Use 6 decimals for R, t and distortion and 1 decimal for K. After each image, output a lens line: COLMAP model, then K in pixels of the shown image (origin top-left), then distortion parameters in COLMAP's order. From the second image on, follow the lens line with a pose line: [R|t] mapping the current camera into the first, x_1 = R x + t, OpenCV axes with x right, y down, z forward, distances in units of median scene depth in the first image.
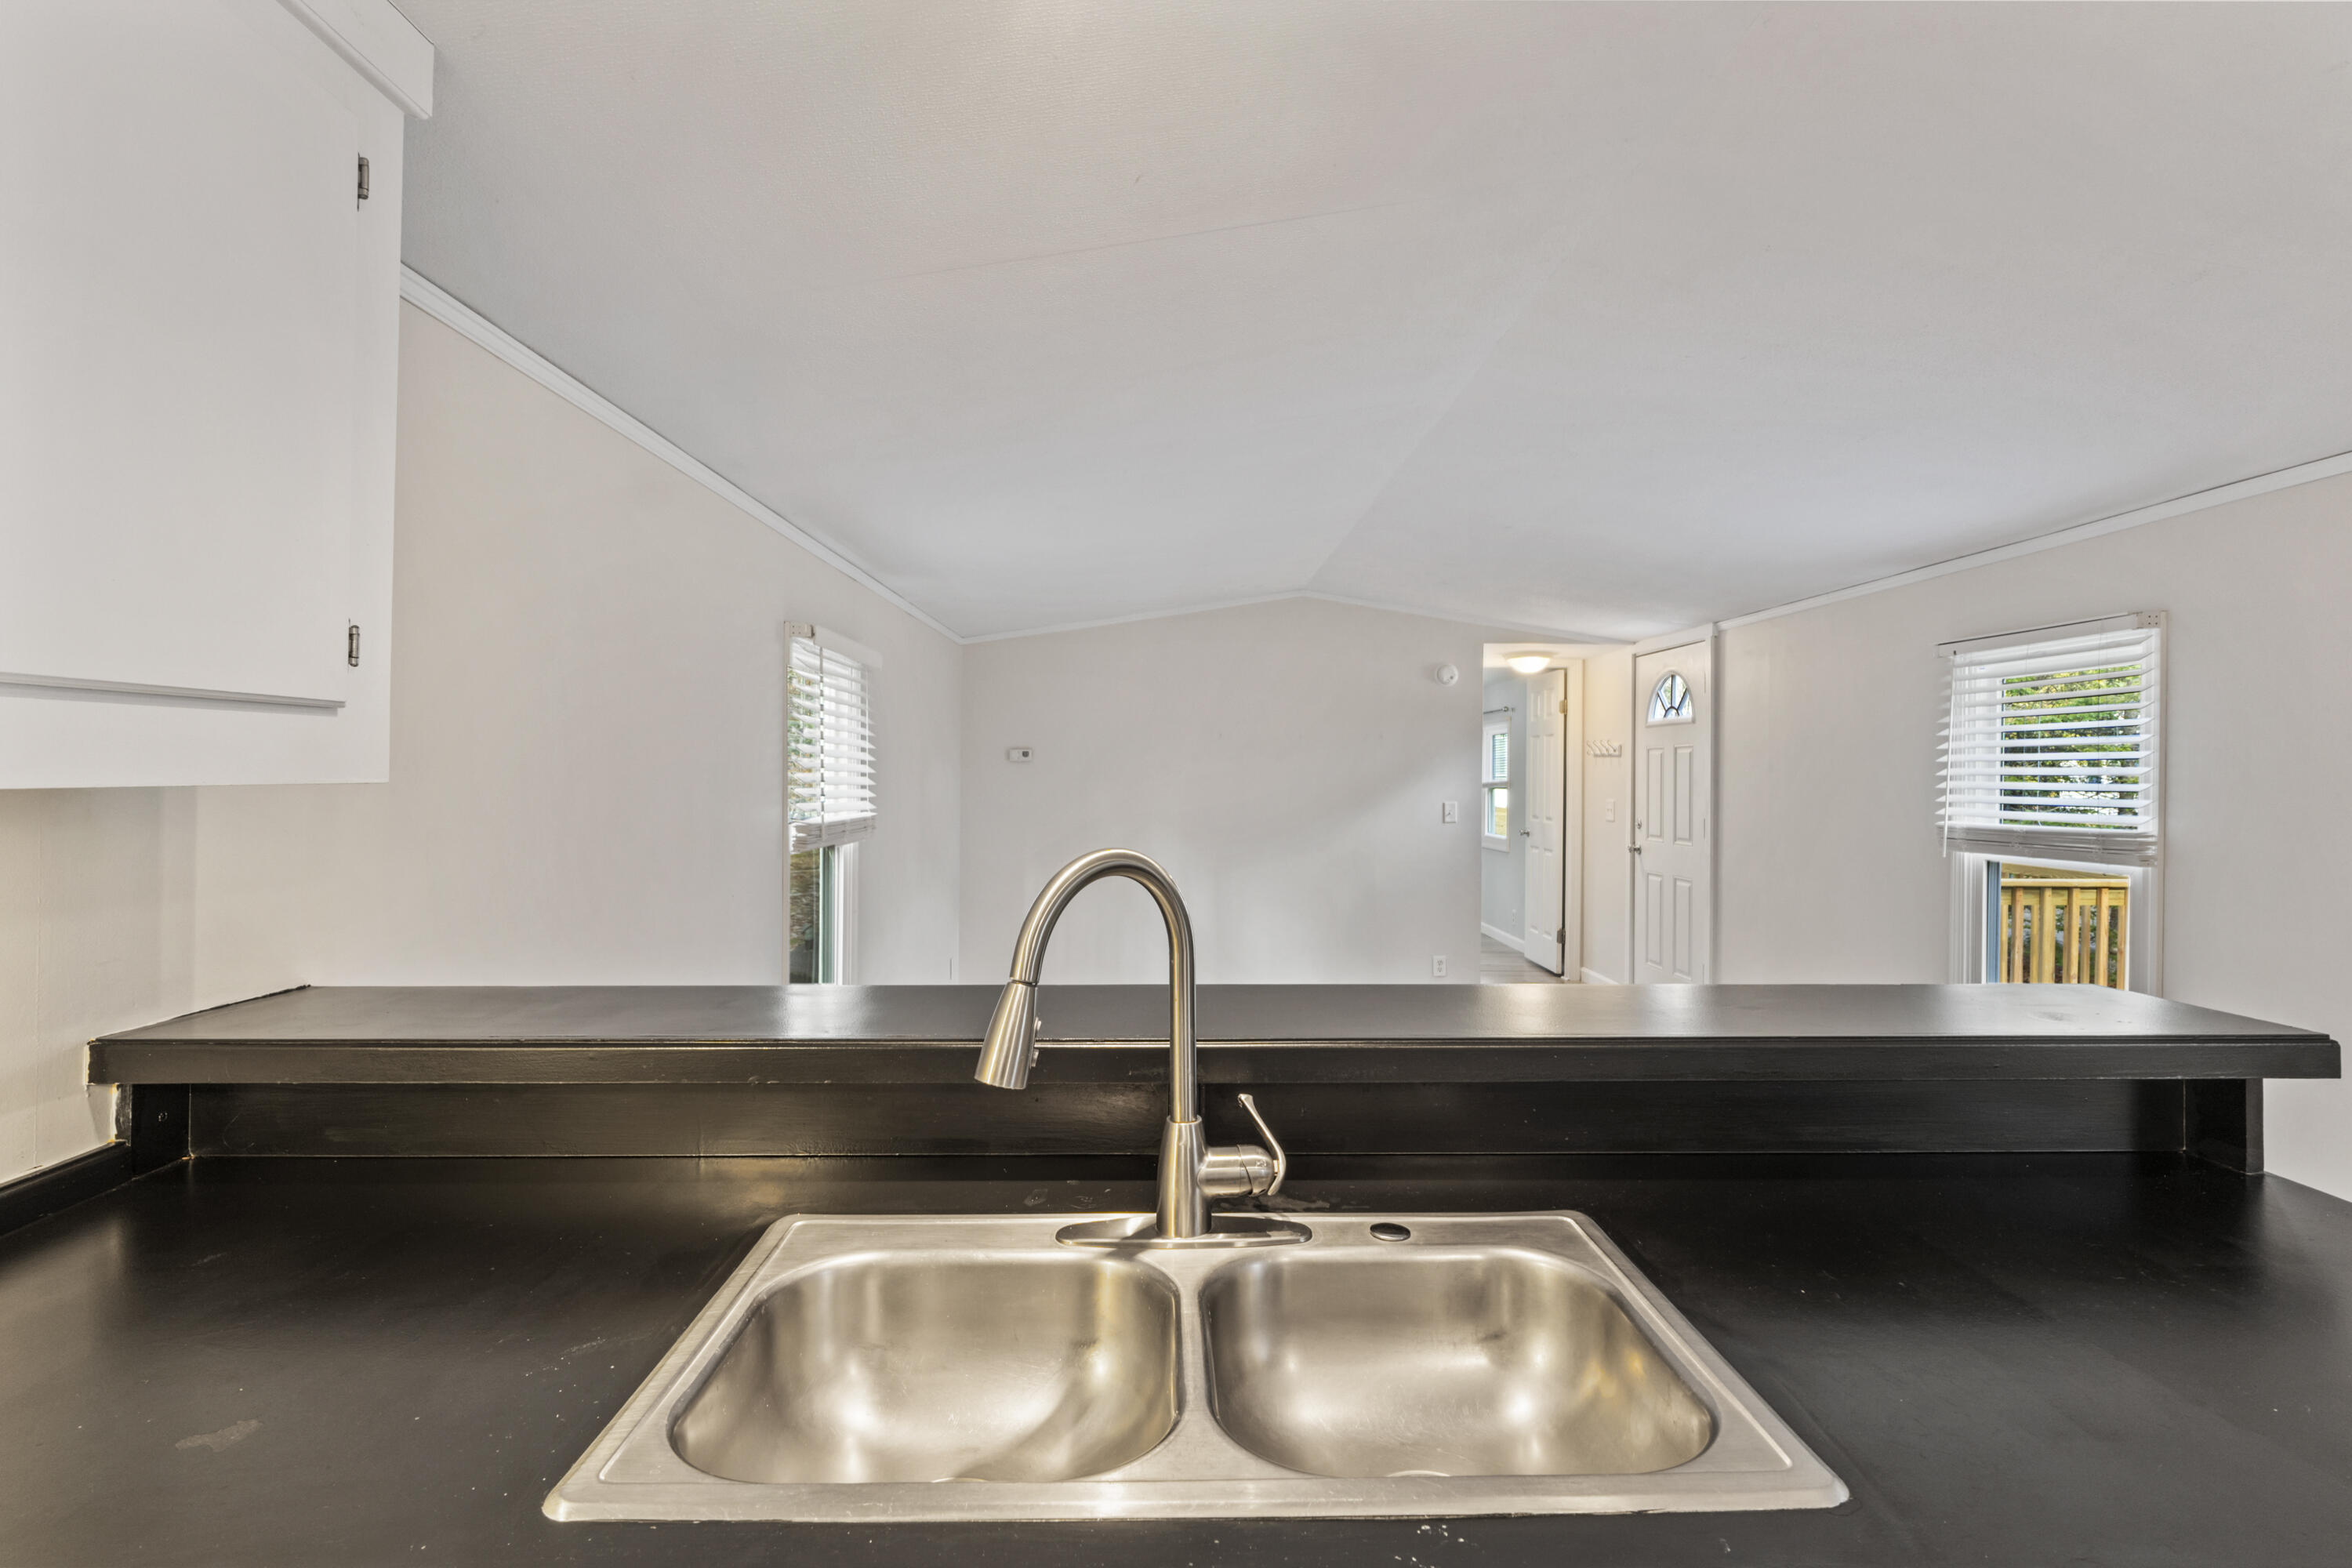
lens RADIAL K [[1172.7, 0, 1170.0], [0, 1172.7, 769.7], [0, 0, 1]] dist [-0.000453, -0.000768]
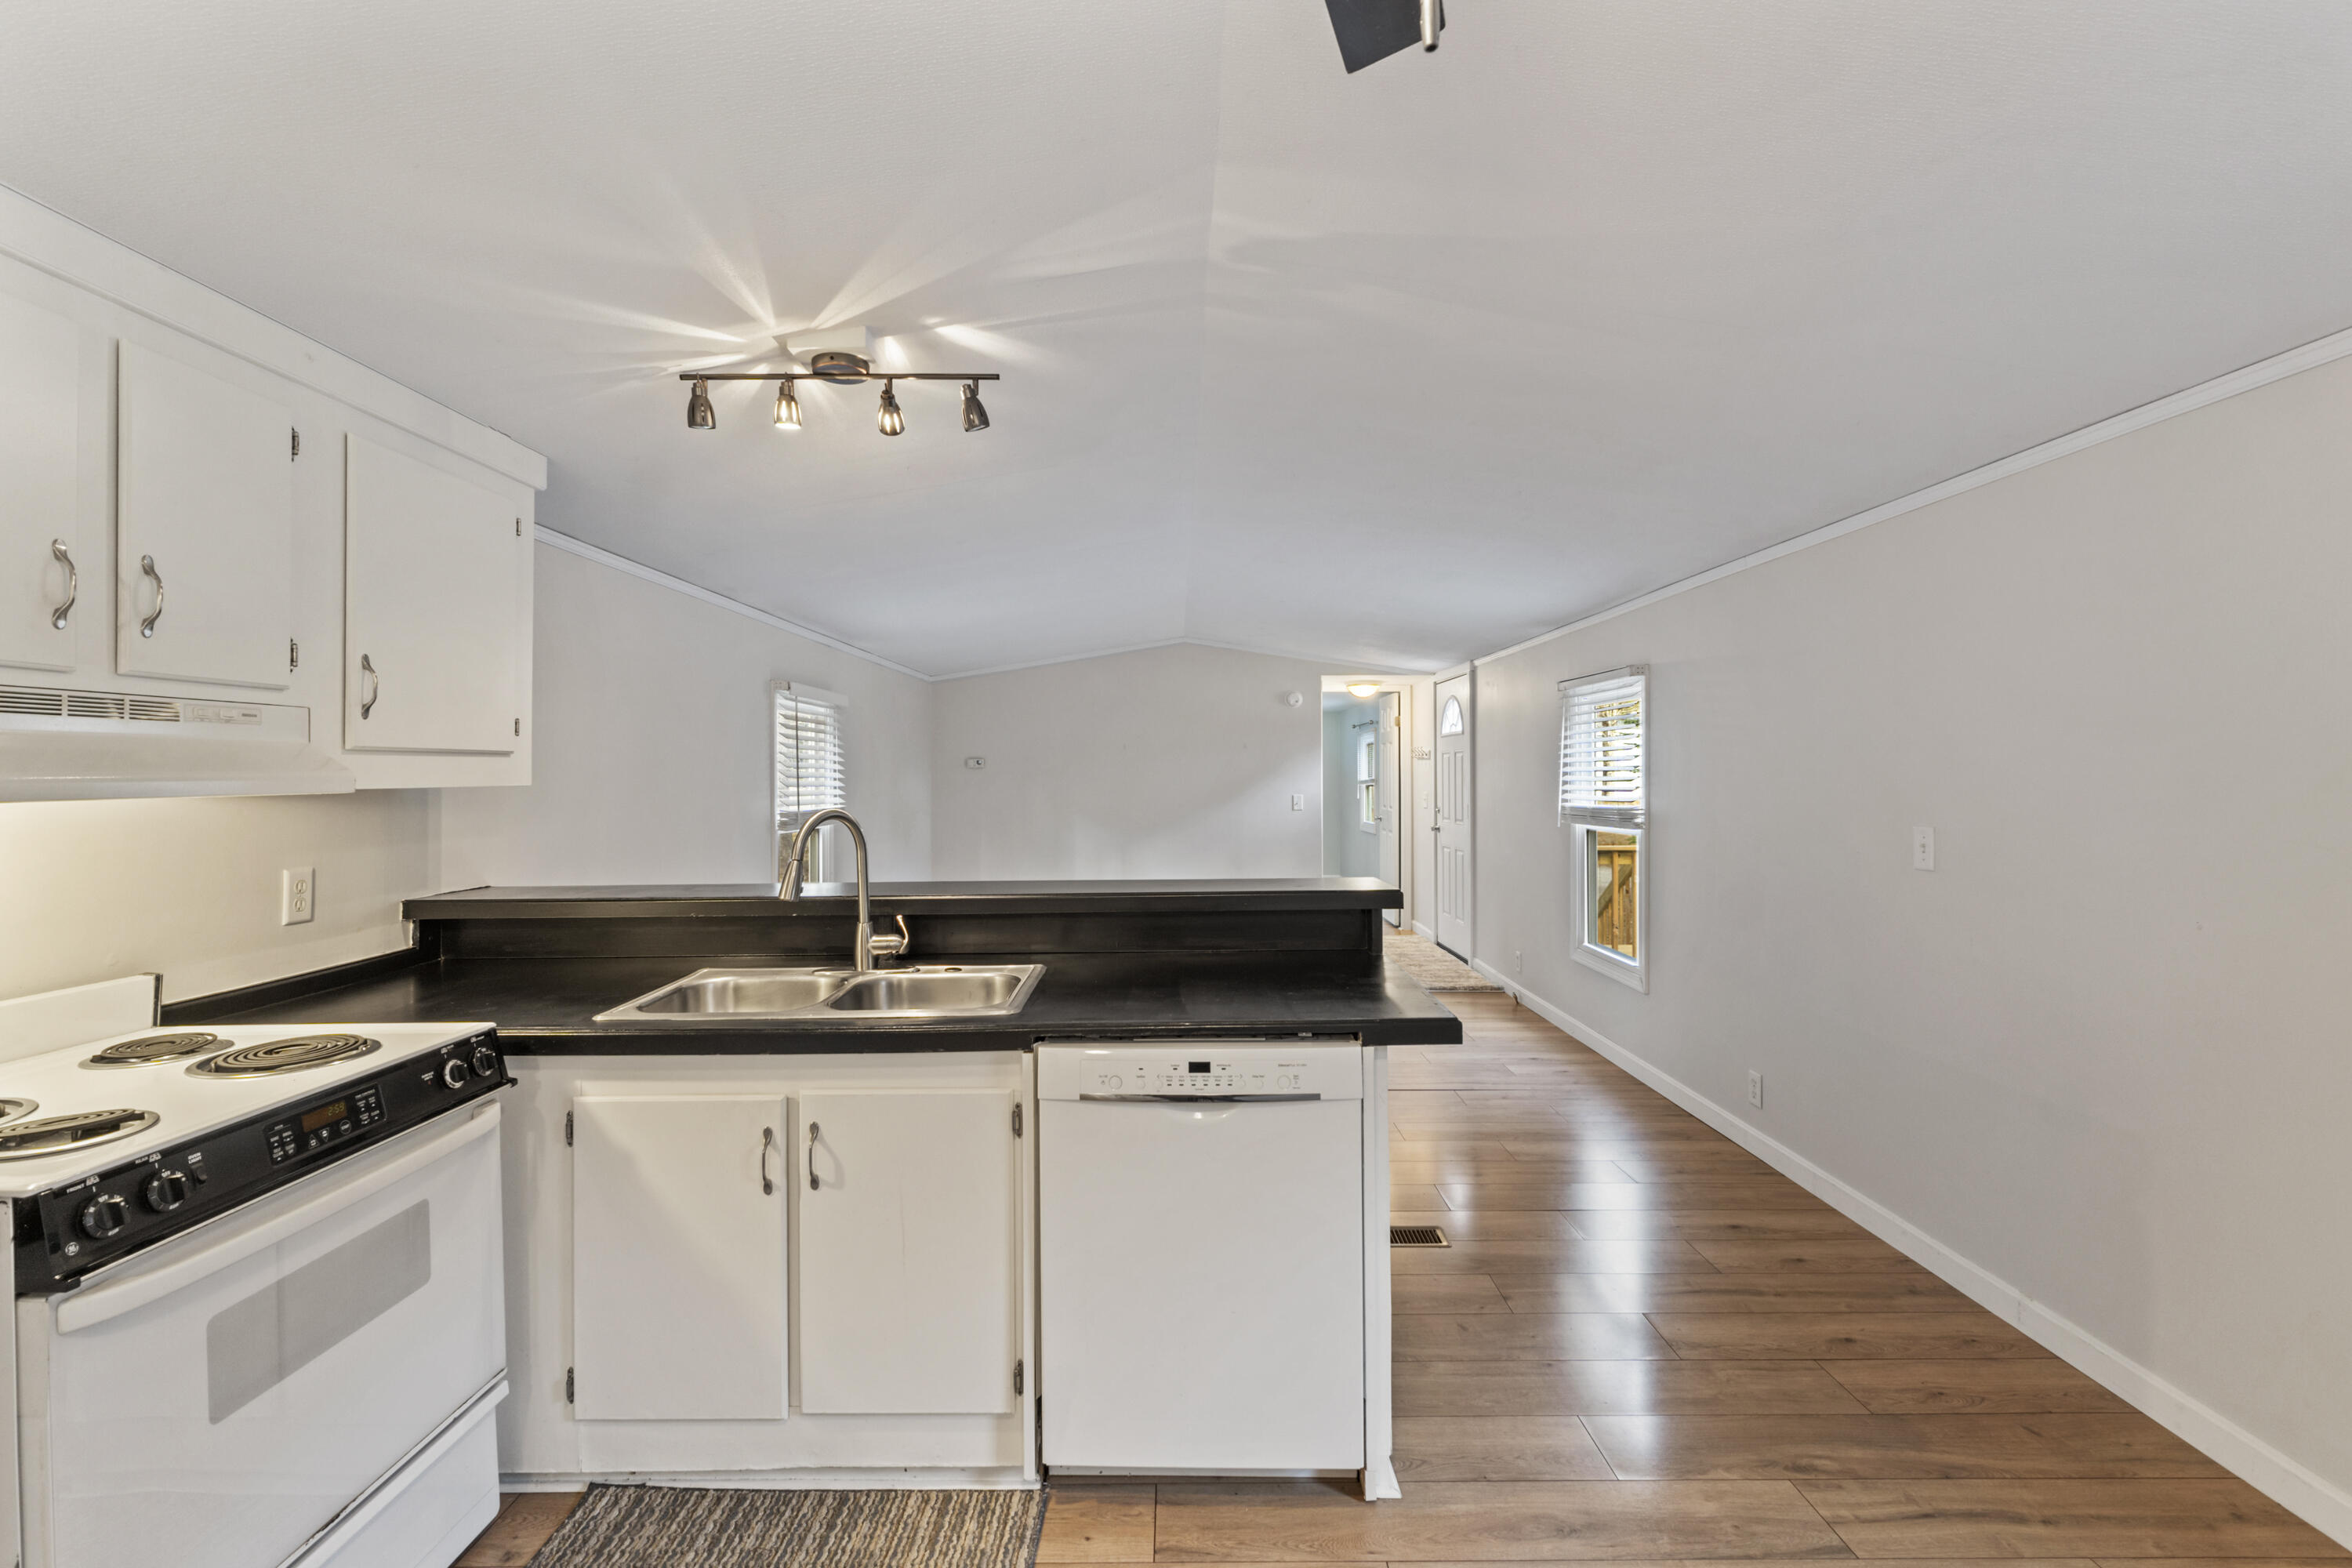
lens RADIAL K [[1040.8, 0, 1173.2], [0, 1040.8, 770.9], [0, 0, 1]] dist [-0.005722, -0.000837]
pose [[0.999862, -0.011261, -0.012211, 0.191916], [0.011252, 0.999936, -0.000798, -0.000603], [0.012219, 0.000660, 0.999925, -0.317424]]
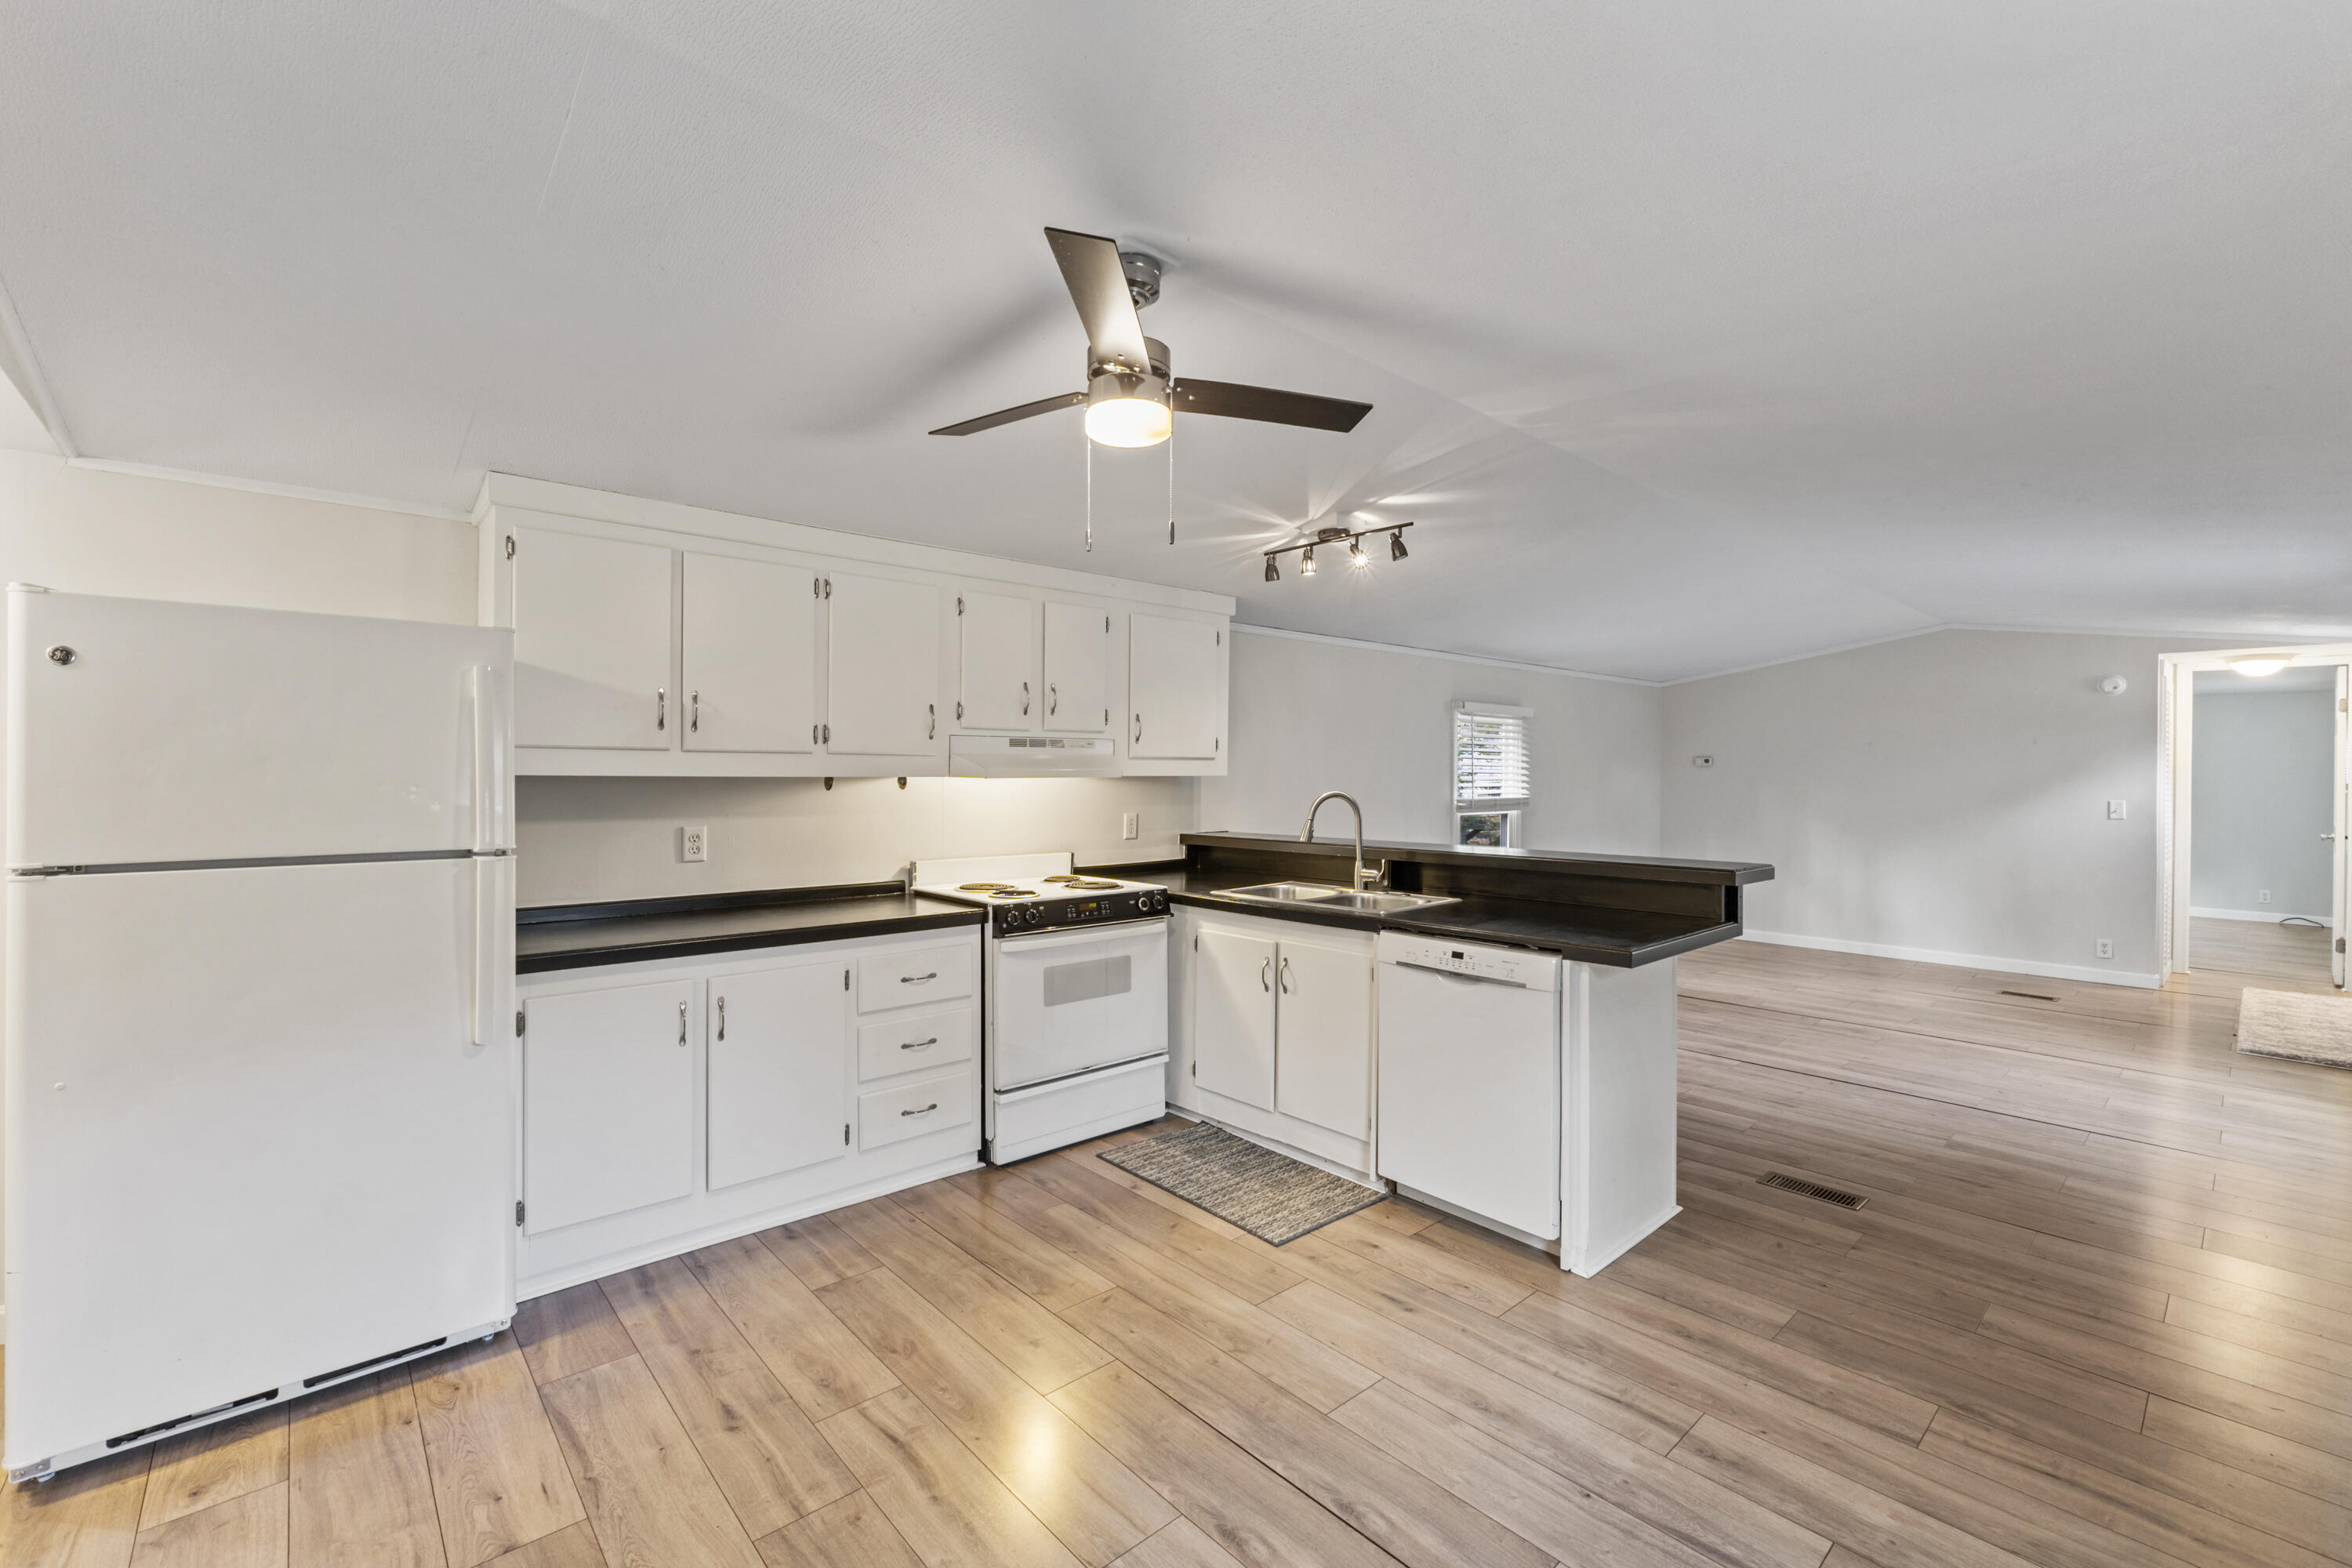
lens RADIAL K [[994.2, 0, 1173.2], [0, 994.2, 771.7], [0, 0, 1]] dist [-0.007366, 0.000002]
pose [[0.657475, -0.001970, -0.753474, 0.607602], [0.001720, 0.999998, -0.001114, 0.000037], [0.753475, -0.000563, 0.657477, -0.478553]]
